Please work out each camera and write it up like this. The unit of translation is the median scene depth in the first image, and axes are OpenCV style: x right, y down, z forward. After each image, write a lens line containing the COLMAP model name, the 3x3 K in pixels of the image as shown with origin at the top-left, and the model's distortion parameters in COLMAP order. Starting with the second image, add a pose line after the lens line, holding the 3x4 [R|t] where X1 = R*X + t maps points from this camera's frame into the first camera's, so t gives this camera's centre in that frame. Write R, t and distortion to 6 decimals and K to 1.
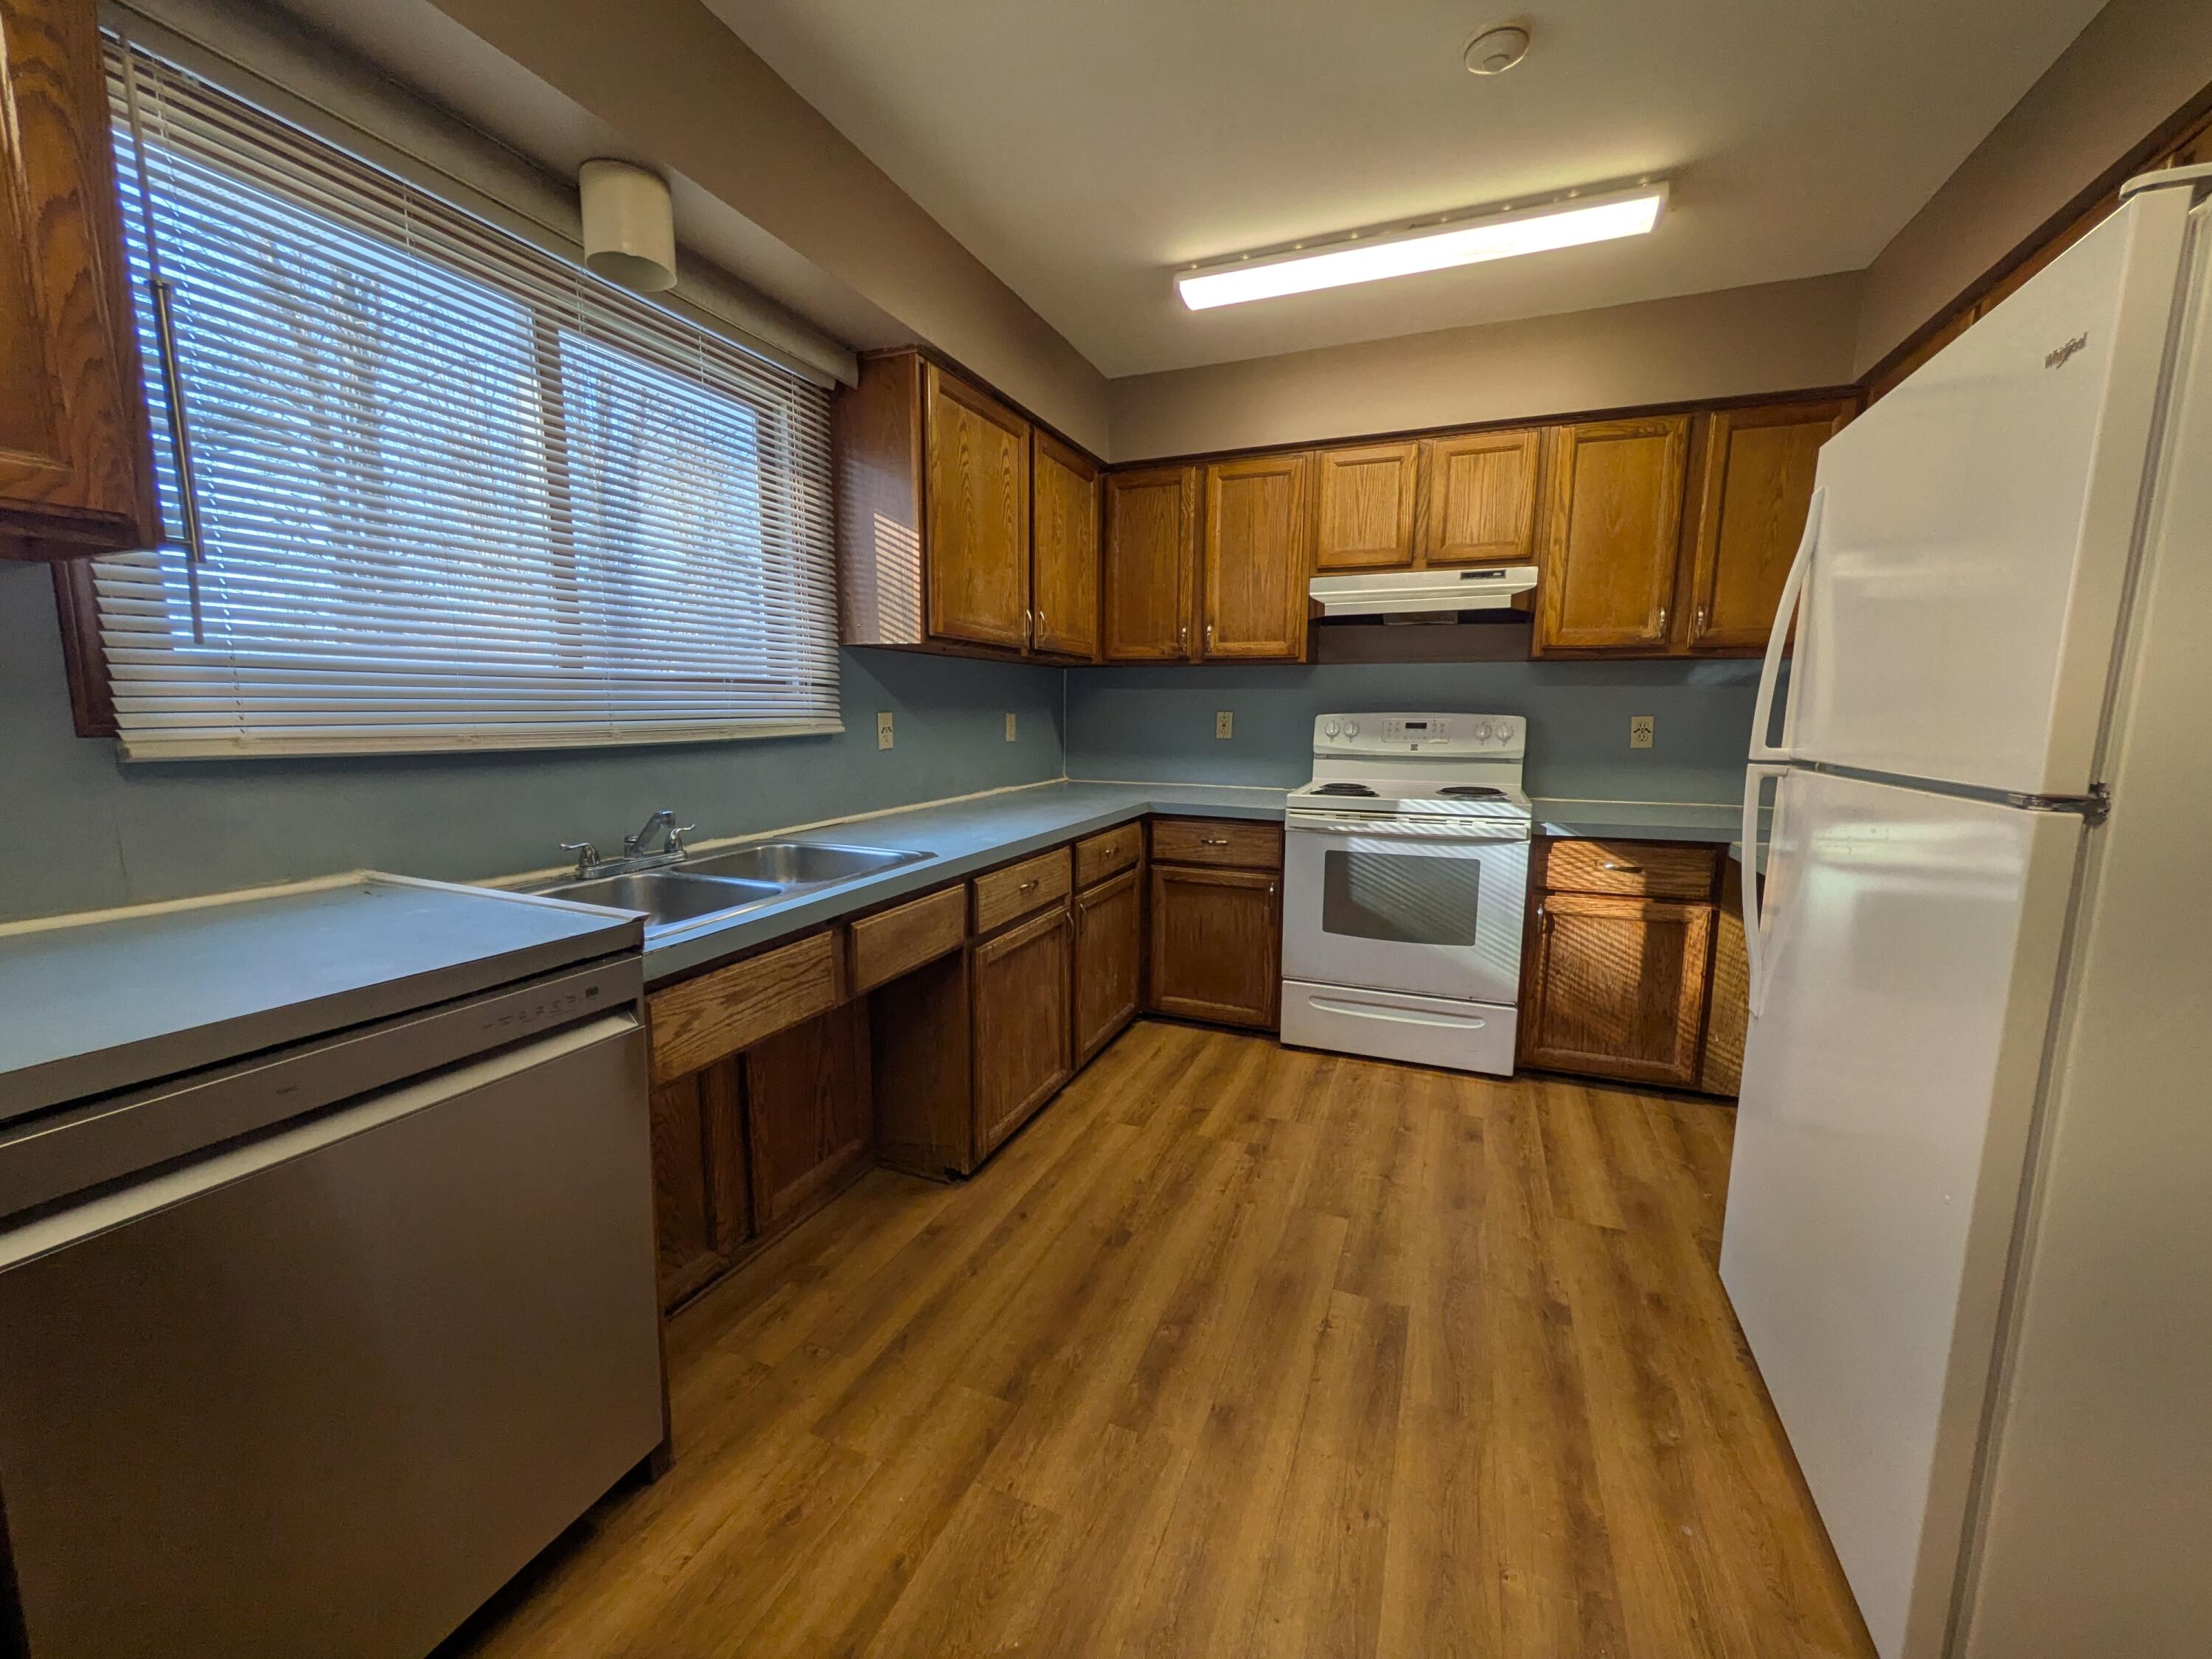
lens RADIAL K [[882.9, 0, 1113.9], [0, 882.9, 834.5], [0, 0, 1]] dist [-0.001395, 0.000094]
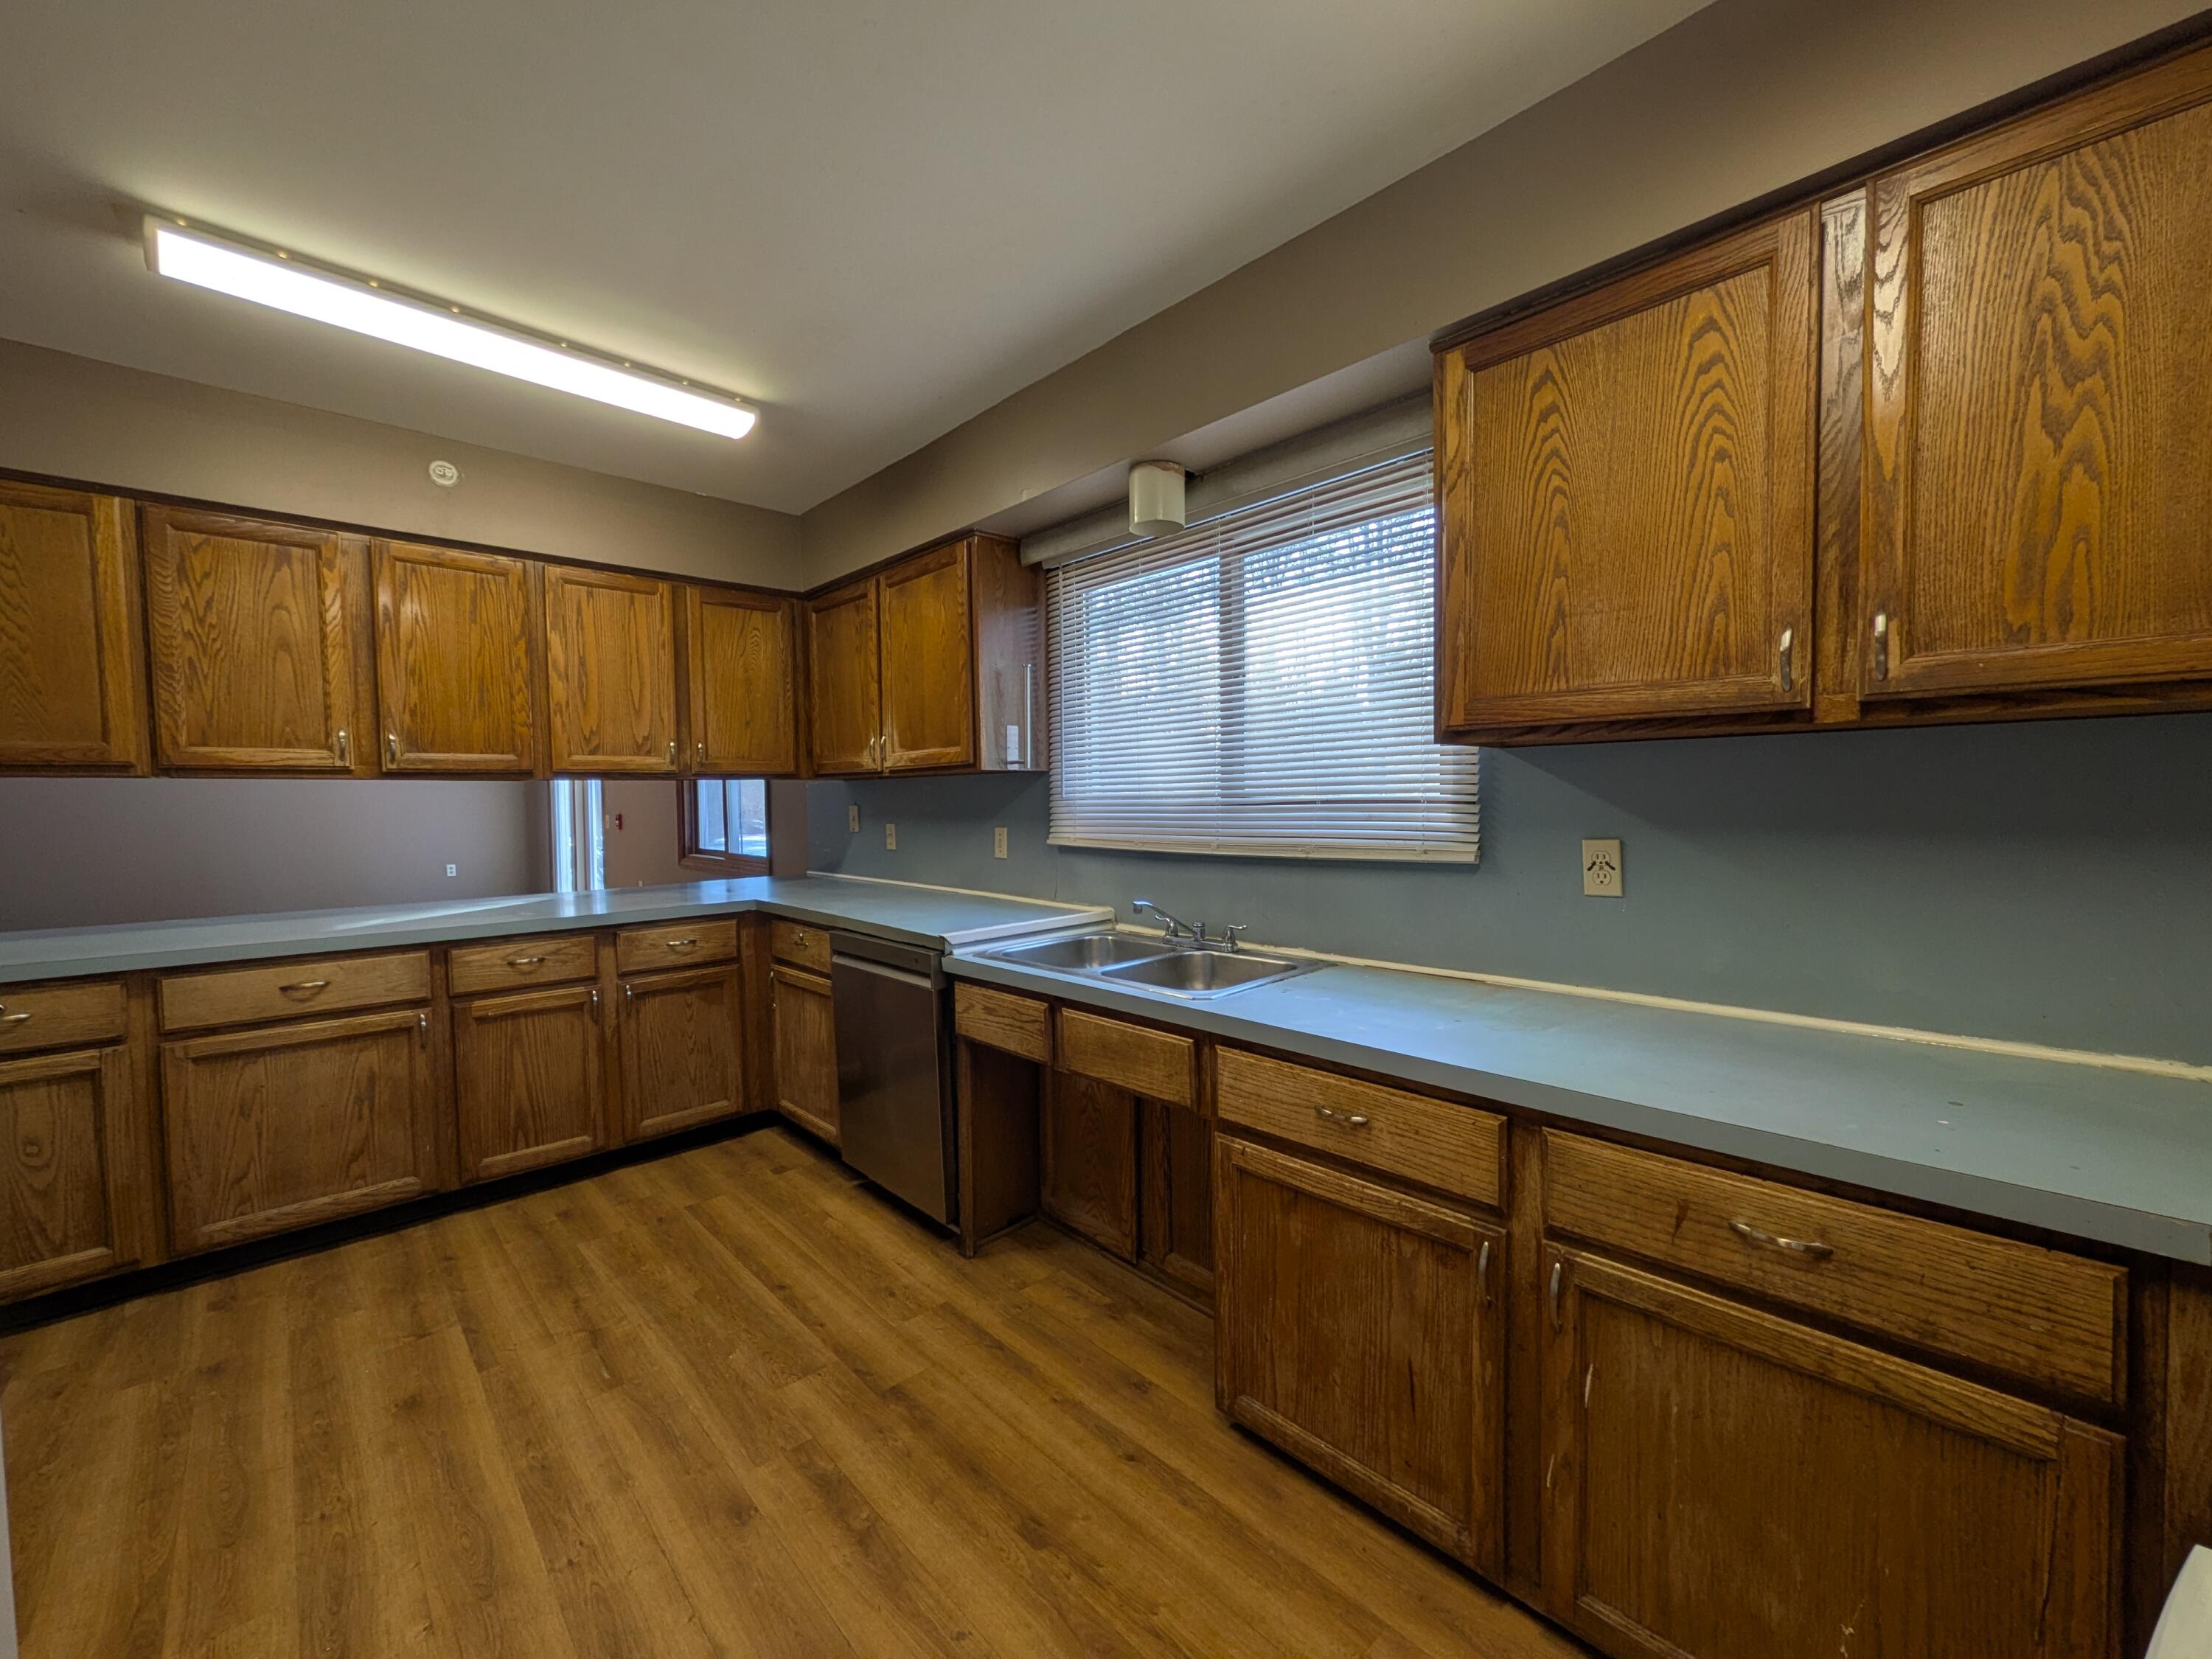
lens RADIAL K [[882.9, 0, 1102.1], [0, 882.9, 834.3], [0, 0, 1]] dist [-0.001395, 0.000094]
pose [[-0.423713, 0.038026, -0.904998, 0.598000], [-0.121177, 0.987758, 0.098237, -0.202505], [0.897654, 0.151289, -0.413918, 1.179418]]
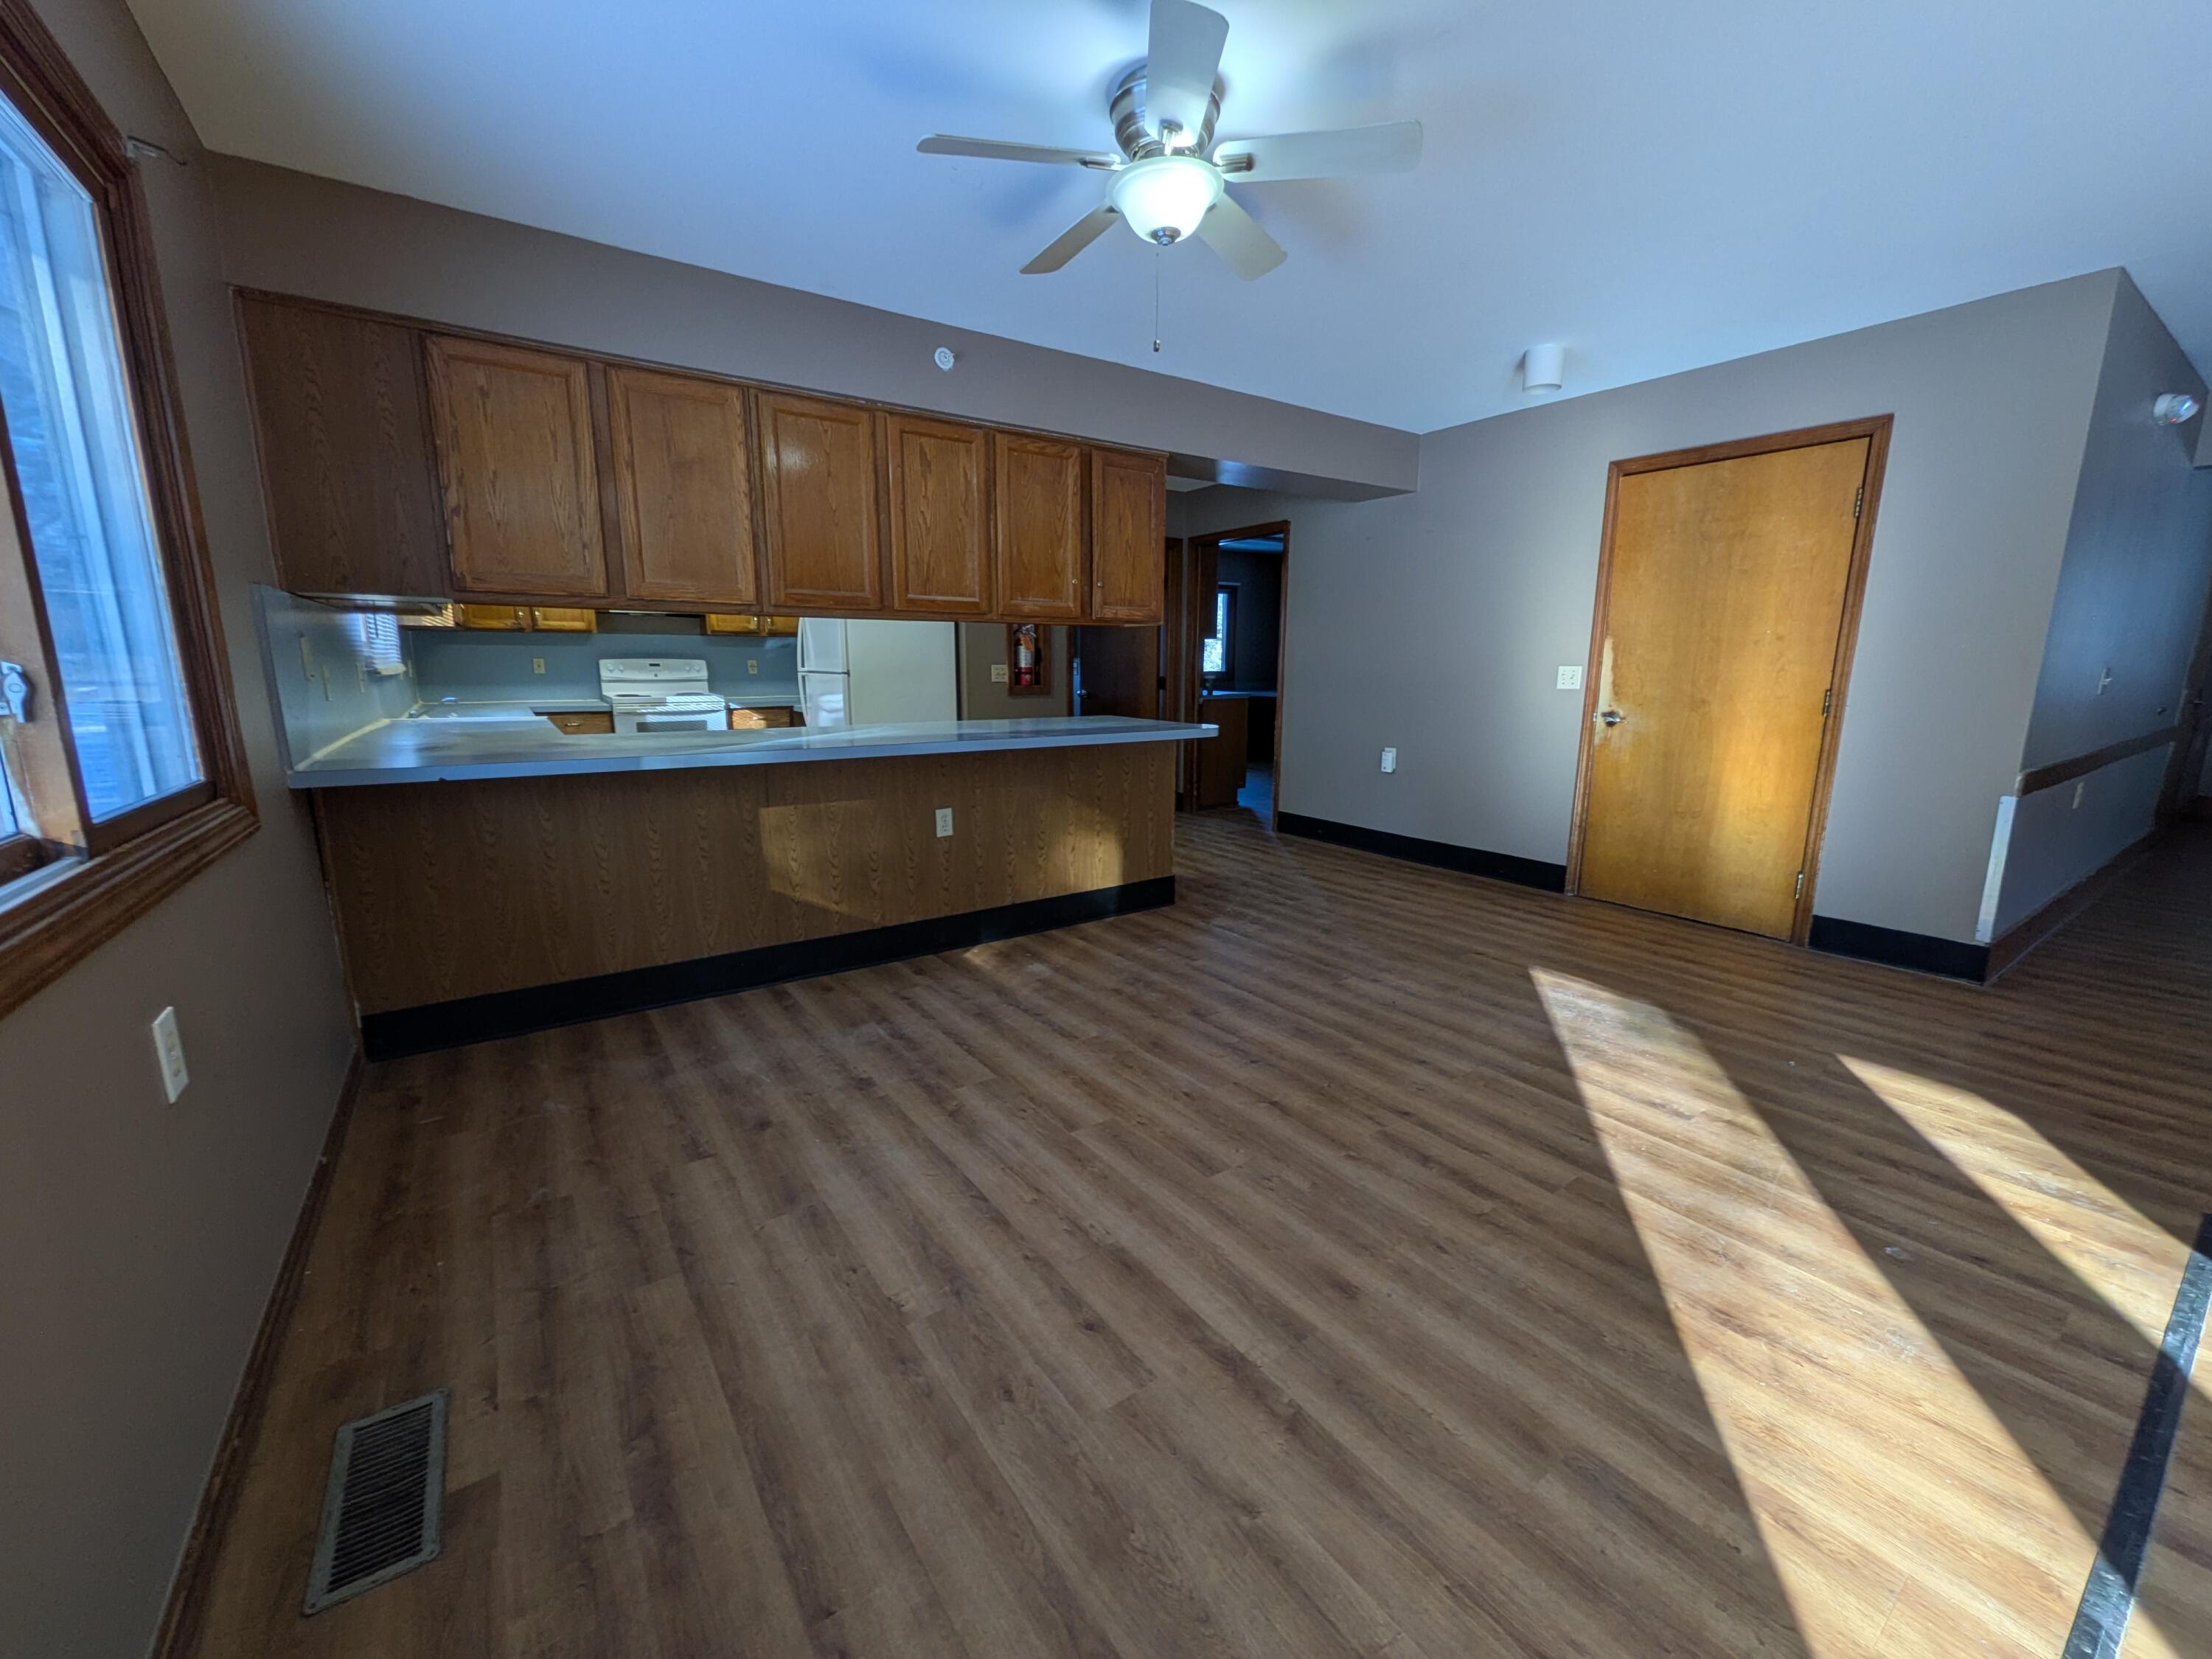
lens RADIAL K [[882.9, 0, 1122.3], [0, 882.9, 819.2], [0, 0, 1]] dist [-0.001395, 0.000094]
pose [[0.544145, -0.147994, 0.825835, -1.075978], [0.113361, 0.988262, 0.102408, 0.191844], [-0.831297, 0.037893, 0.554535, -1.371828]]
